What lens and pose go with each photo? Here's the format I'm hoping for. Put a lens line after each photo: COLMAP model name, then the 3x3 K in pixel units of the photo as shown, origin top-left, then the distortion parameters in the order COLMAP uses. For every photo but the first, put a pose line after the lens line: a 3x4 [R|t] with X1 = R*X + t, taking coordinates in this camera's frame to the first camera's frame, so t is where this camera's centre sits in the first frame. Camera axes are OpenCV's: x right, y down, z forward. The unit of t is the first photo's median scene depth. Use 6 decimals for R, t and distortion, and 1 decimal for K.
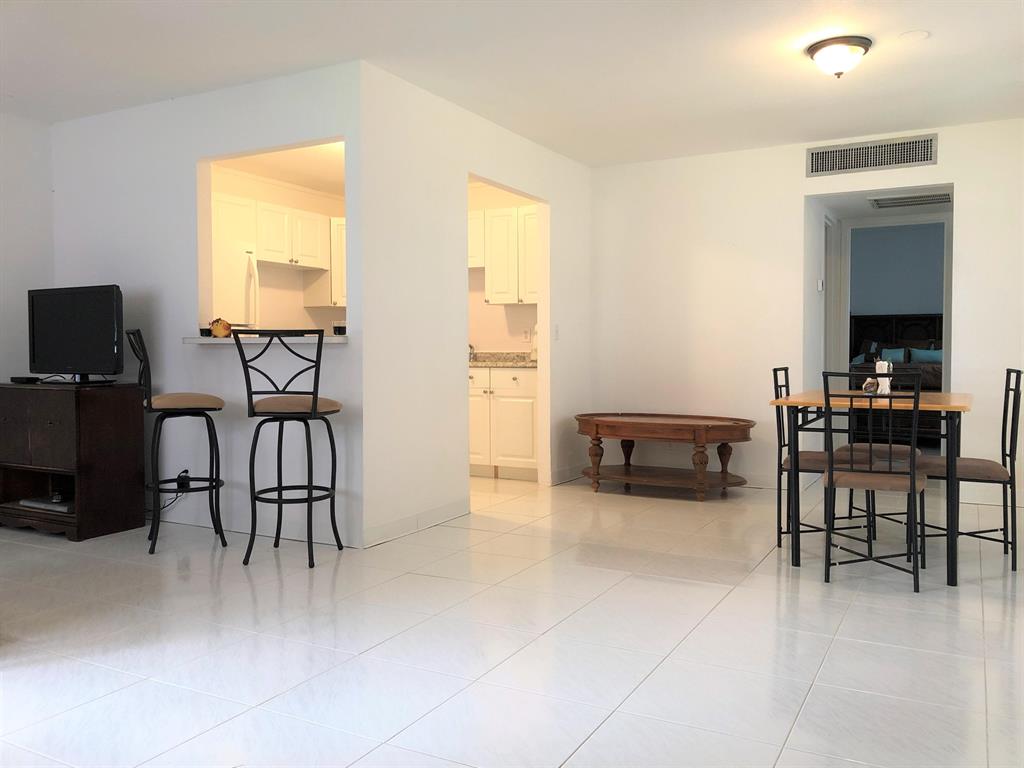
lens RADIAL K [[833.8, 0, 514.1], [0, 833.8, 367.1], [0, 0, 1]] dist [0.077103, -0.099541]
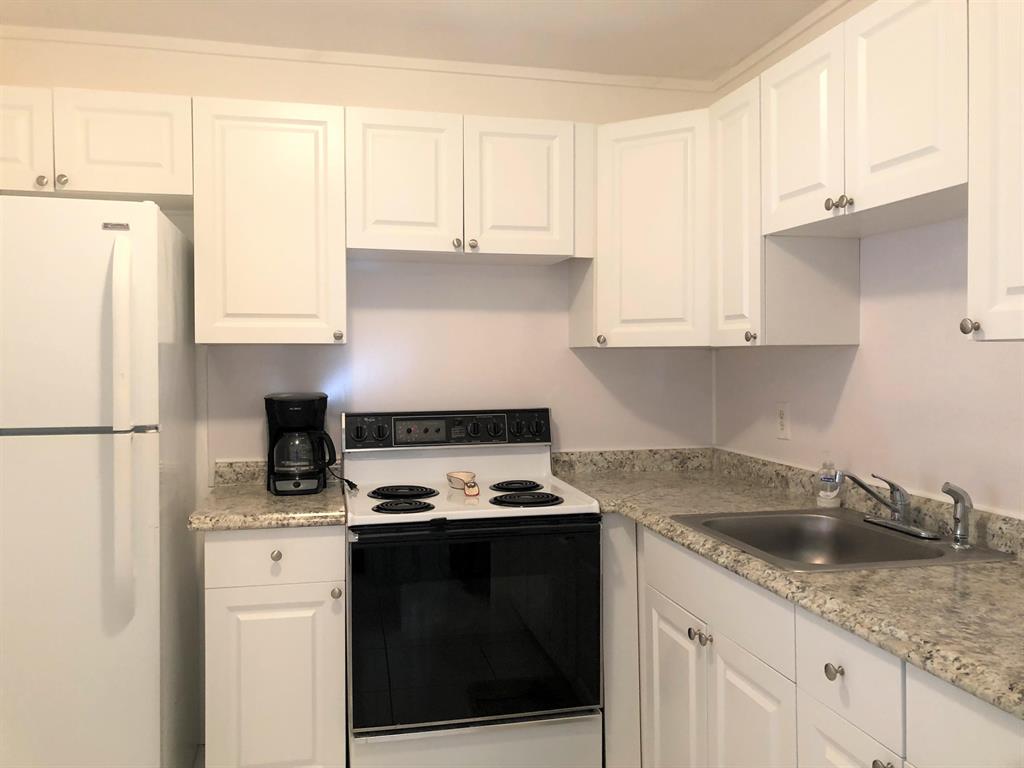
lens RADIAL K [[833.8, 0, 514.1], [0, 833.8, 367.1], [0, 0, 1]] dist [0.077103, -0.099541]
pose [[0.667819, 0.009727, -0.744260, 0.067733], [-0.016218, 0.999867, -0.001484, -0.074337], [0.744147, 0.013061, 0.667888, 0.847370]]
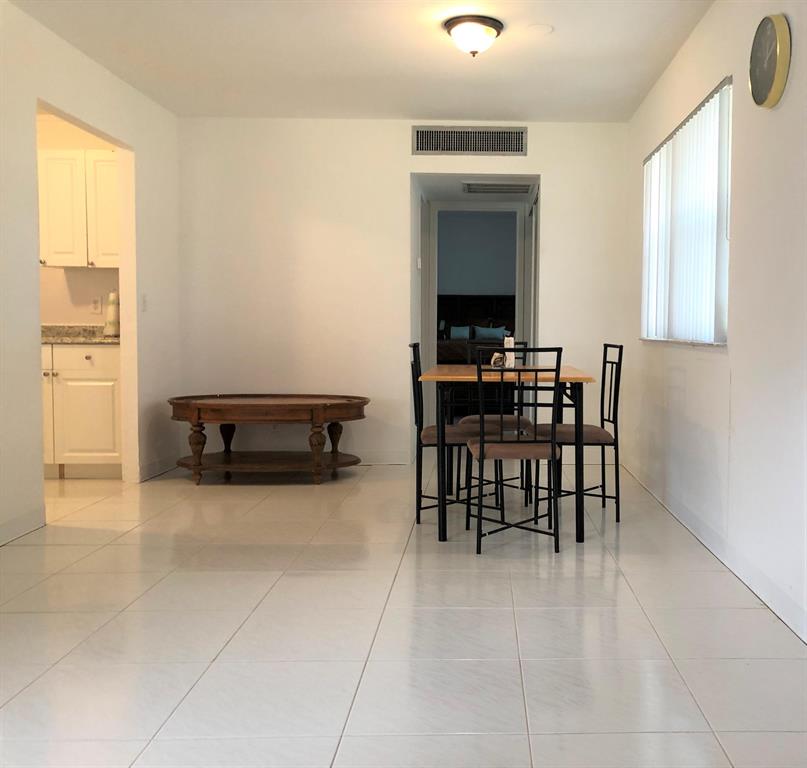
lens RADIAL K [[826.5, 0, 403.9], [0, 826.5, 358.1], [0, 0, 1]] dist [0.063248, -0.002226]
pose [[0.865998, -0.009879, 0.499951, -0.155202], [0.002769, 0.999884, 0.014962, 0.003212], [-0.500040, -0.011572, 0.865925, 0.136516]]
